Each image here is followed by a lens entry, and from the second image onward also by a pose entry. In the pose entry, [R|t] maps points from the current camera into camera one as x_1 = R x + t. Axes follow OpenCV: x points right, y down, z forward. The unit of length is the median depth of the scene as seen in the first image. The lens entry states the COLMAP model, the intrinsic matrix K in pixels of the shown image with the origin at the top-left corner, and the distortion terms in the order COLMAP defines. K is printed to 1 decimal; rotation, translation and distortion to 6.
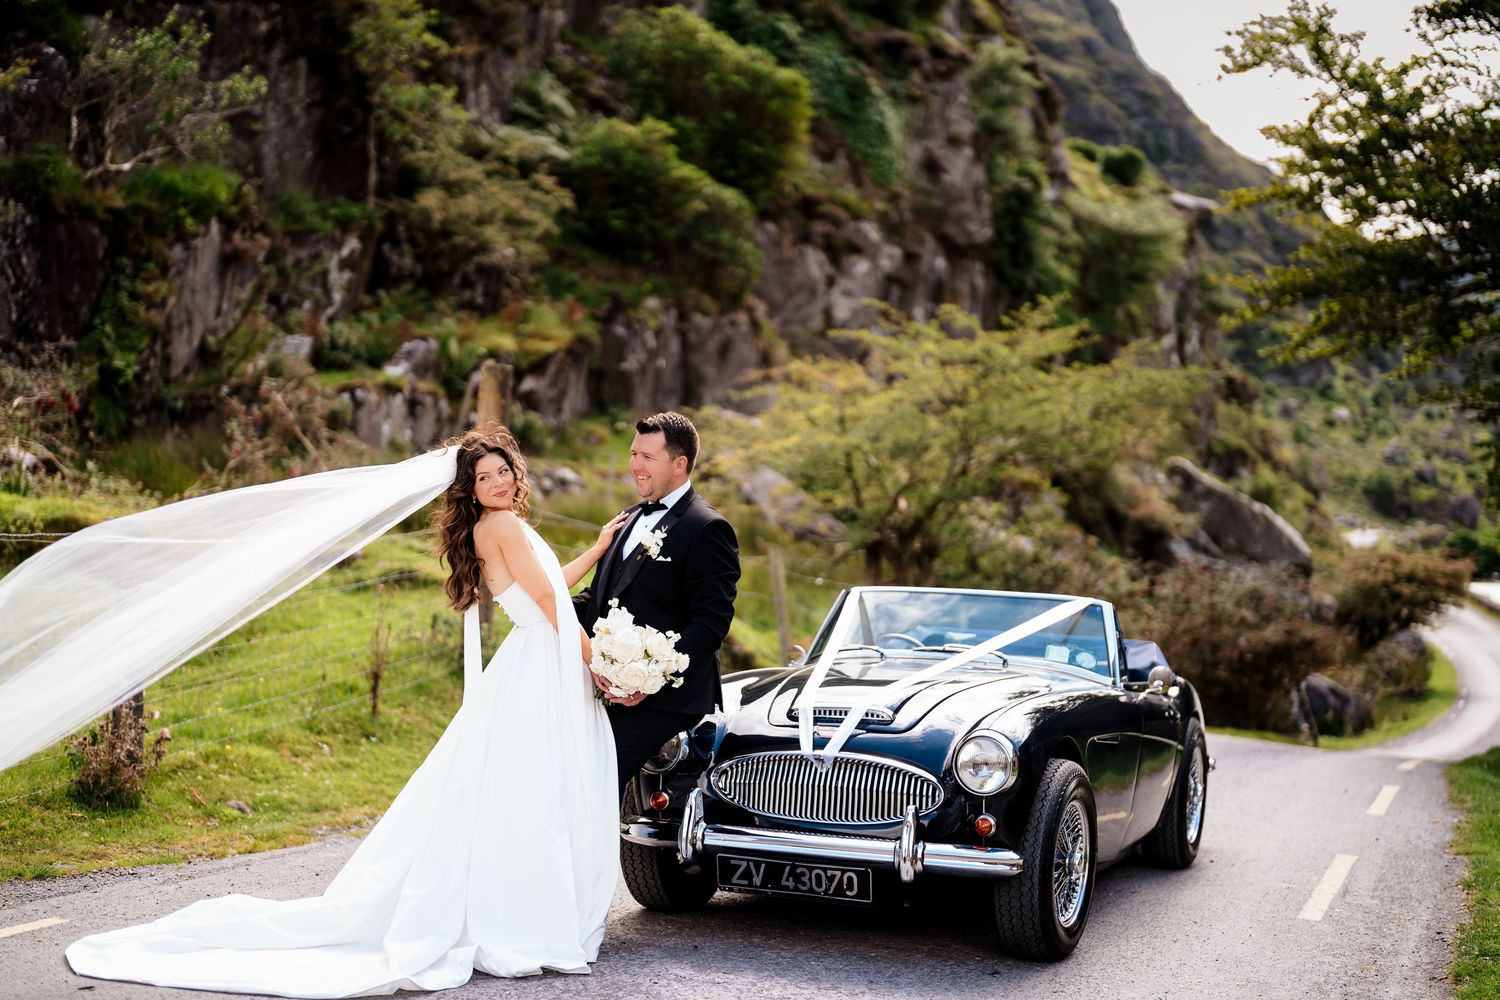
lens RADIAL K [[2093.5, 0, 720.4], [0, 2093.5, 500.4], [0, 0, 1]] dist [-0.024965, 0.108486]
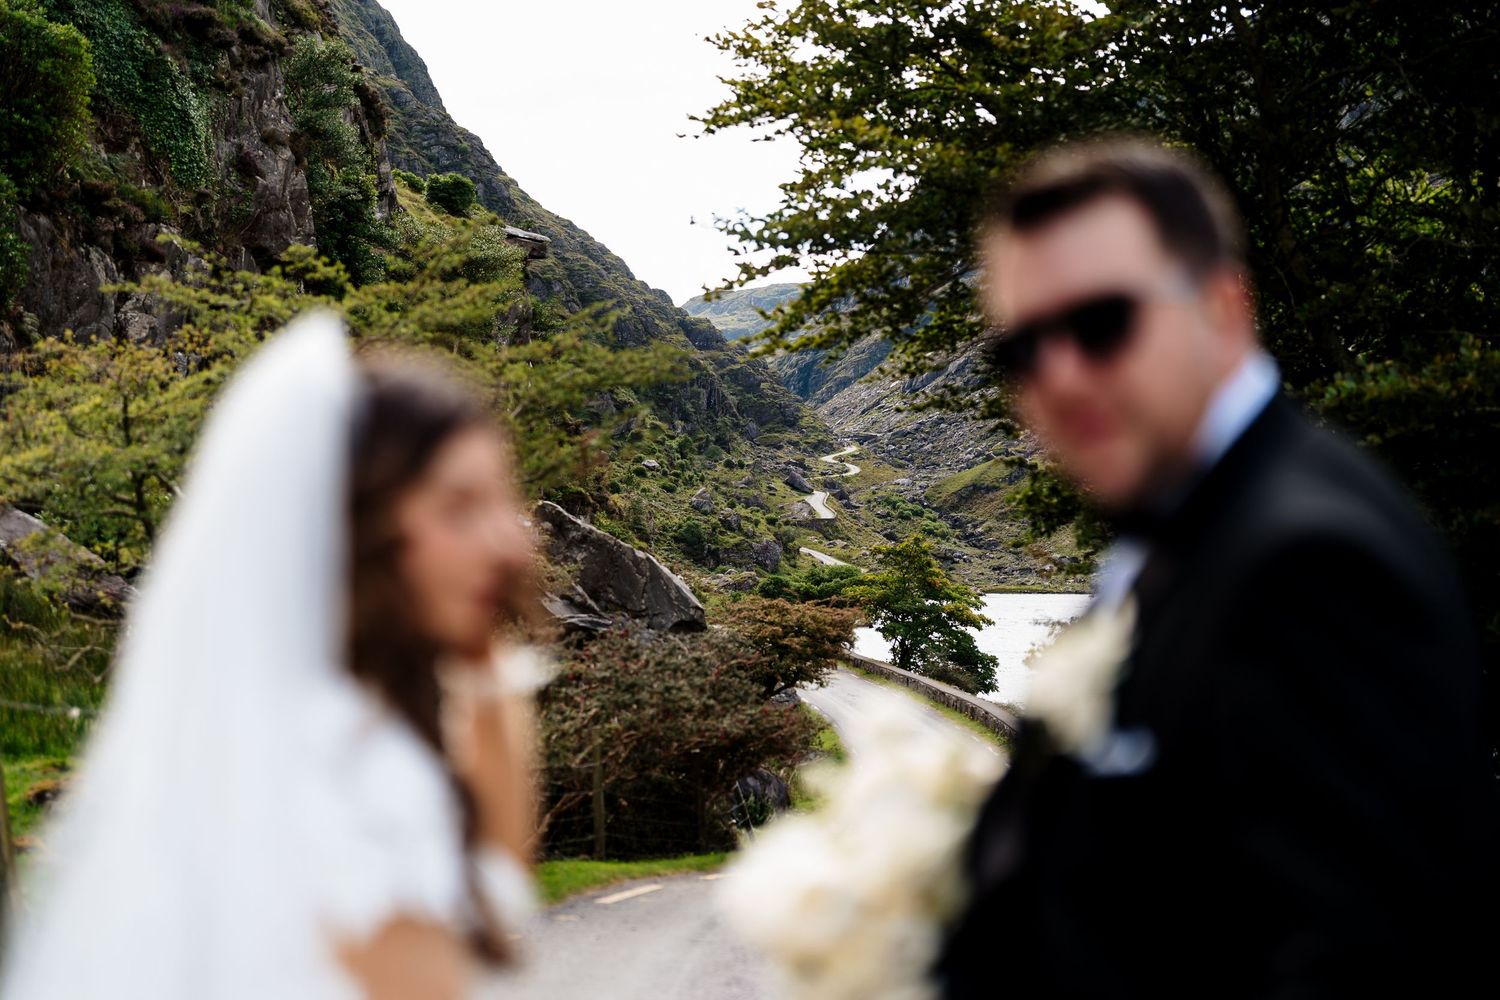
lens RADIAL K [[2093.5, 0, 720.4], [0, 2093.5, 500.4], [0, 0, 1]] dist [-0.024965, 0.108486]
pose [[0.947283, -0.017019, 0.319945, 0.010394], [0.025409, 0.999434, -0.022064, 0.000566], [-0.319388, 0.029030, 0.947179, 0.144369]]
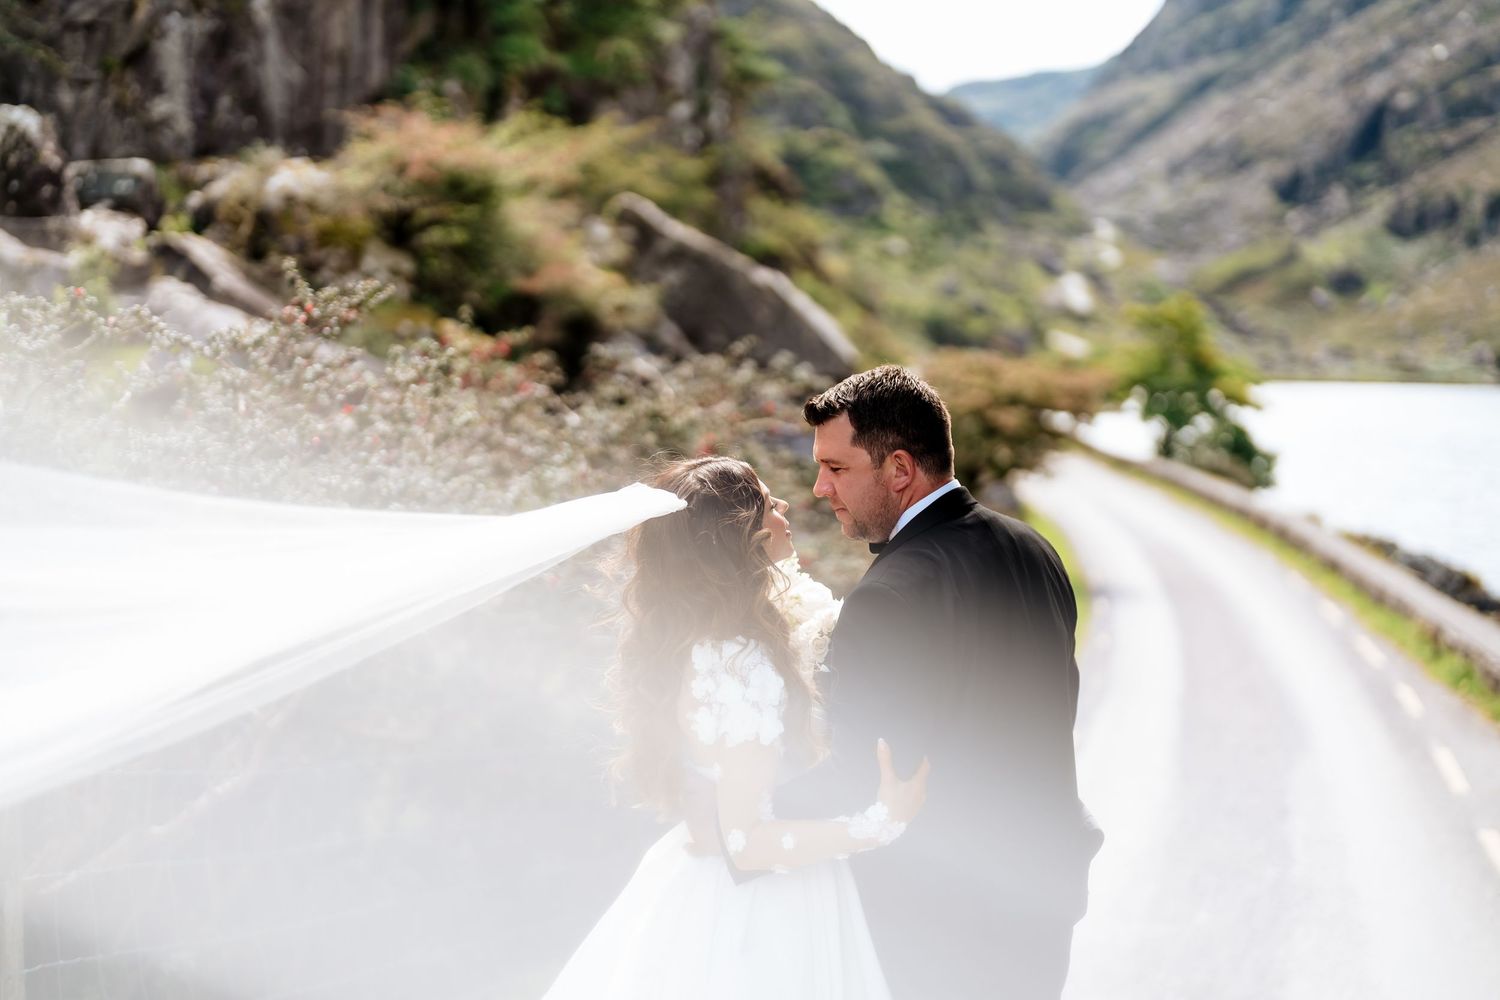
lens RADIAL K [[2093.5, 0, 720.4], [0, 2093.5, 500.4], [0, 0, 1]] dist [-0.024965, 0.108486]
pose [[0.978842, -0.032446, 0.202030, 0.109943], [0.017504, 0.997007, 0.075310, 0.017278], [-0.203869, -0.070180, 0.976480, 0.379873]]
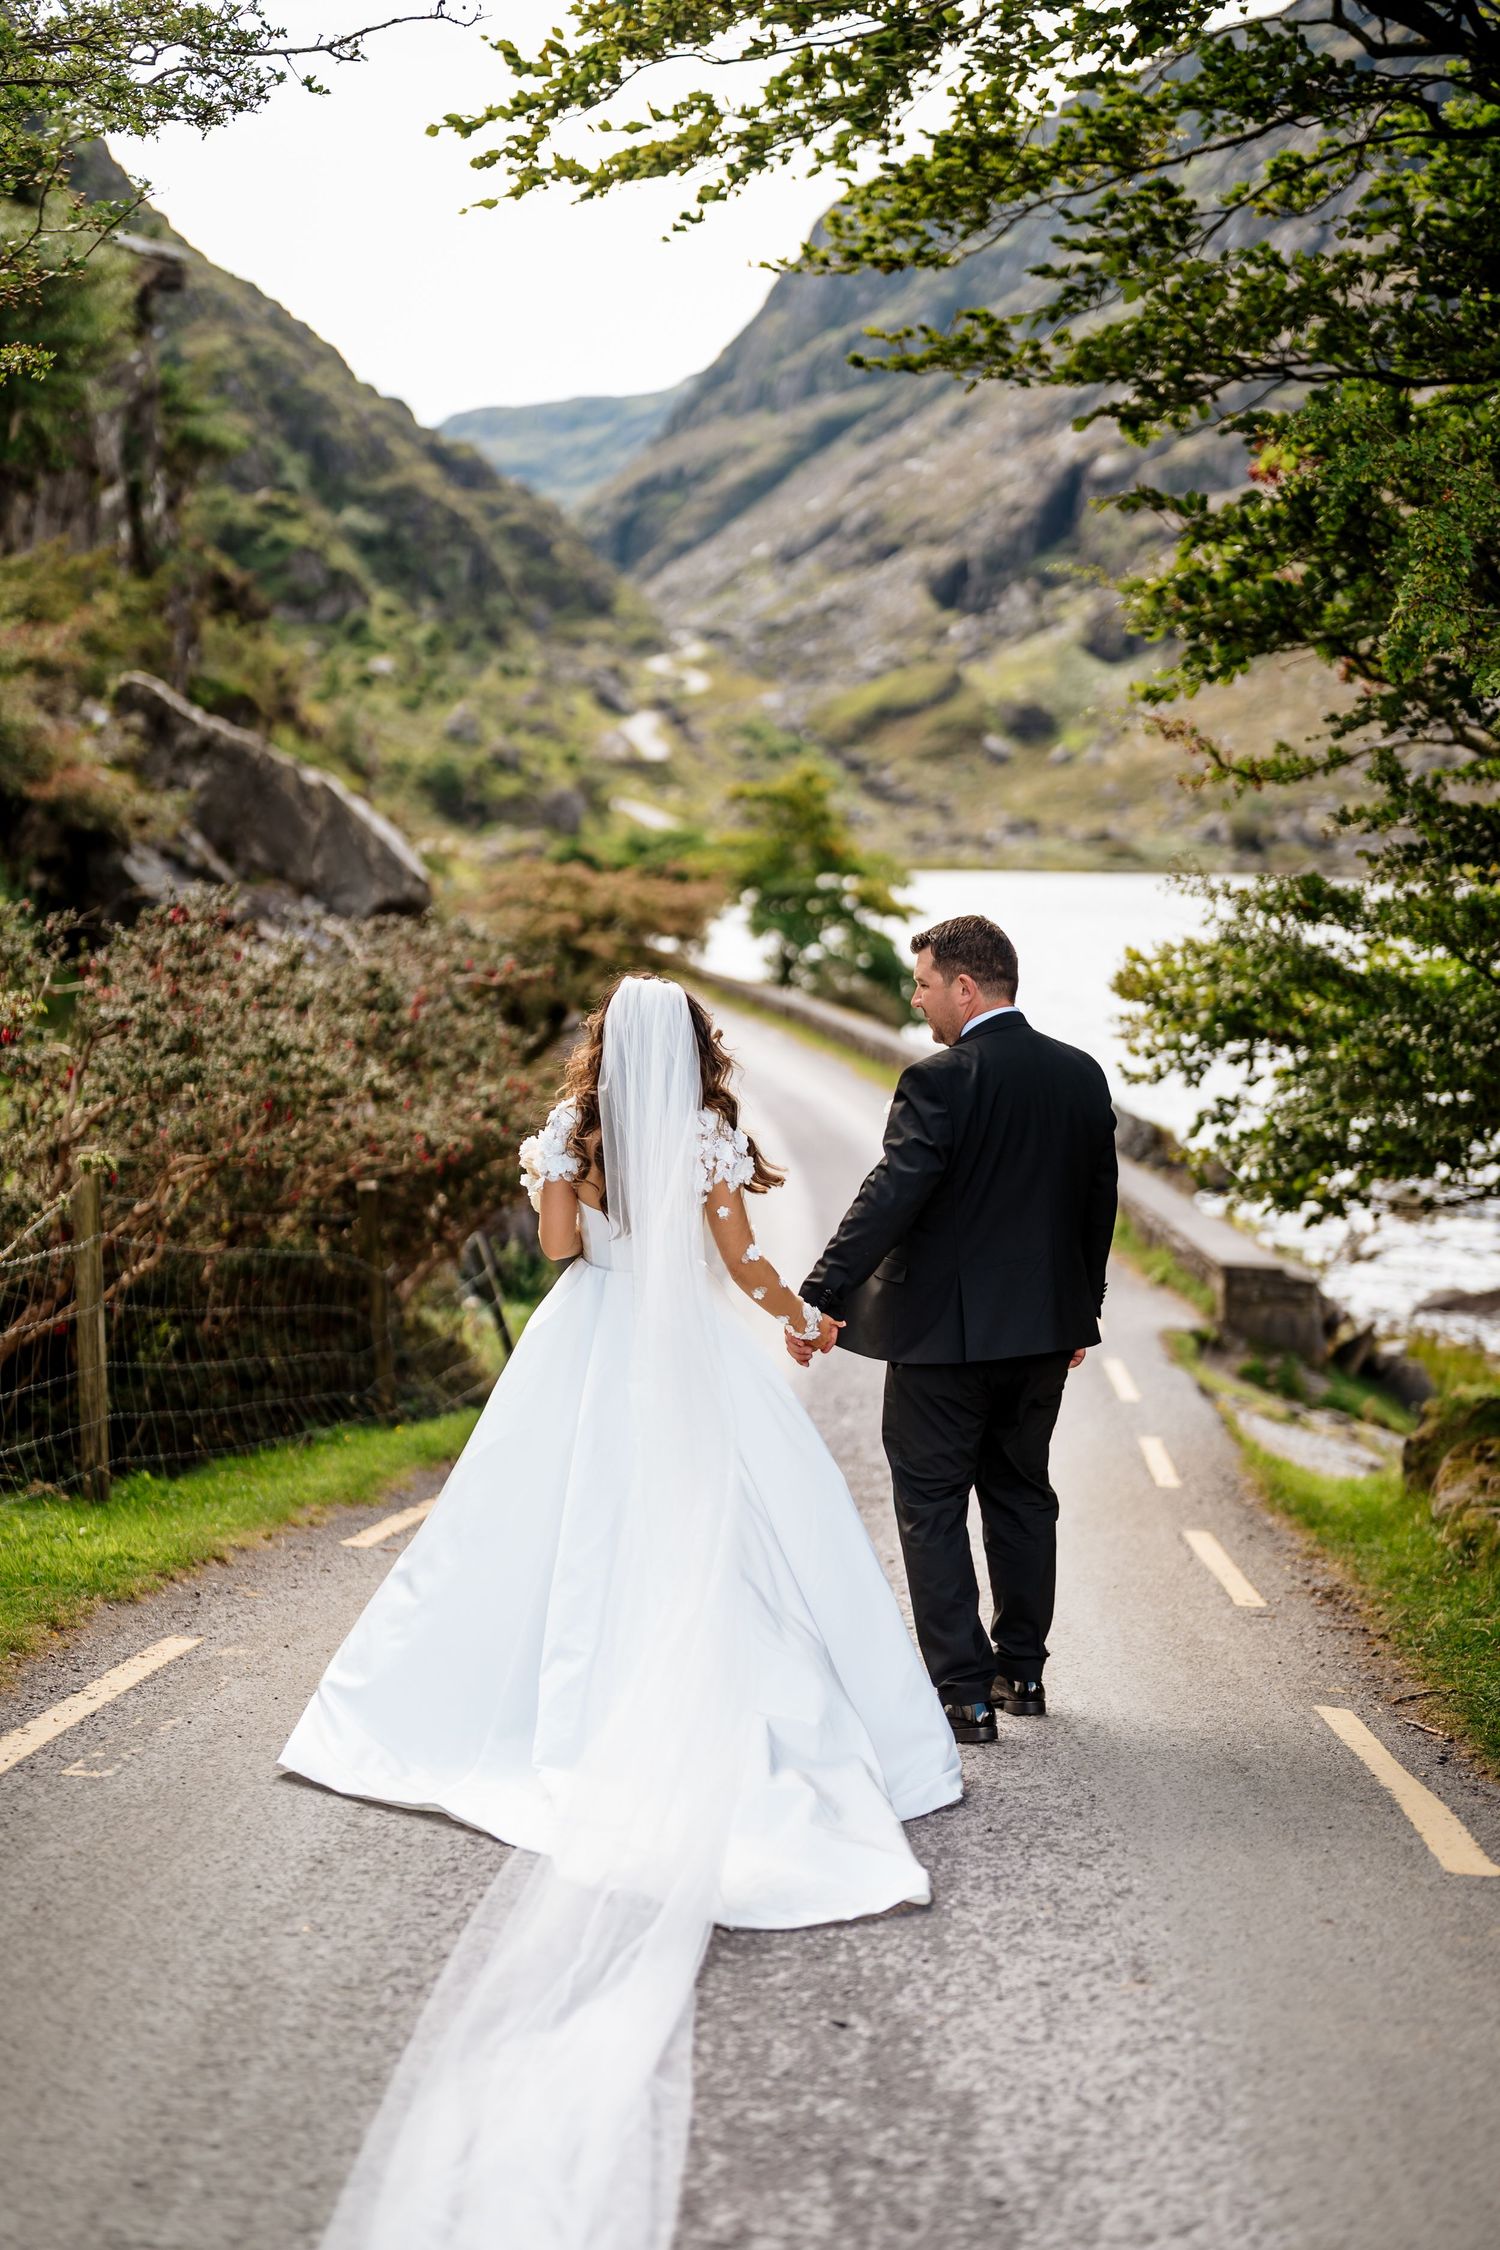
lens RADIAL K [[3140.2, 0, 752.3], [0, 3140.2, 1174.8], [0, 0, 1]] dist [-0.024965, 0.108486]
pose [[0.918240, -0.061575, 0.391208, 0.059118], [0.015575, 0.992689, 0.119689, 0.007534], [-0.395718, -0.103810, 0.912486, 0.271608]]
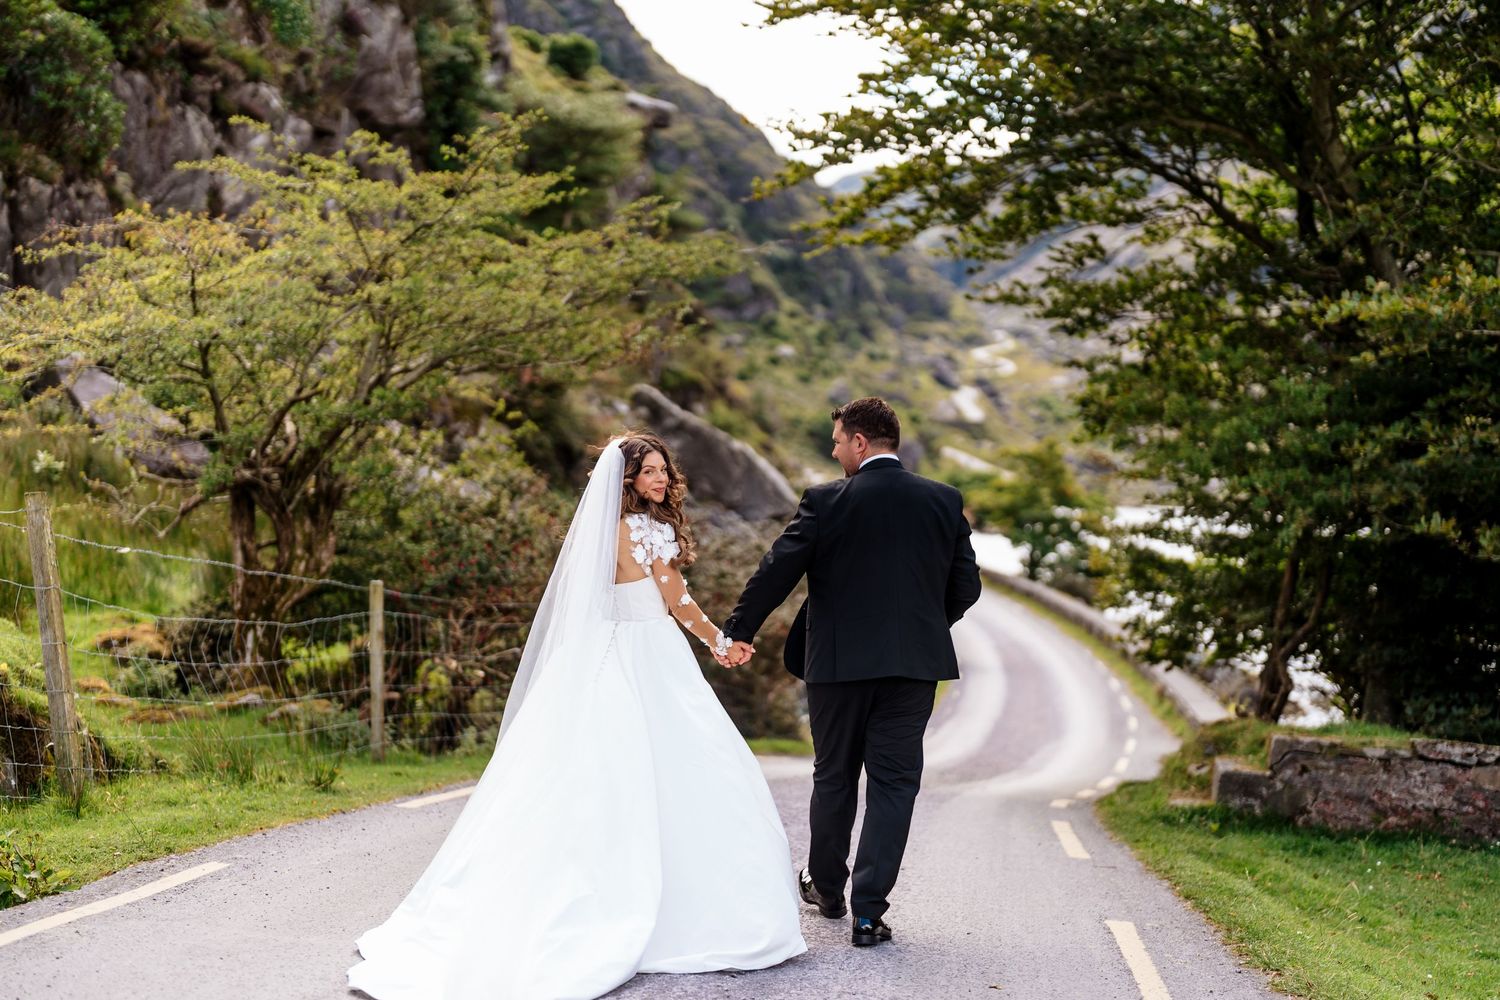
lens RADIAL K [[2262.3, 0, 750.0], [0, 2262.3, 500.0], [0, 0, 1]] dist [-0.014030, 0.021814]
pose [[0.962013, 0.008785, 0.272861, 0.012856], [-0.016299, 0.999547, 0.025284, 0.001662], [-0.272516, -0.028771, 0.961721, 0.107679]]
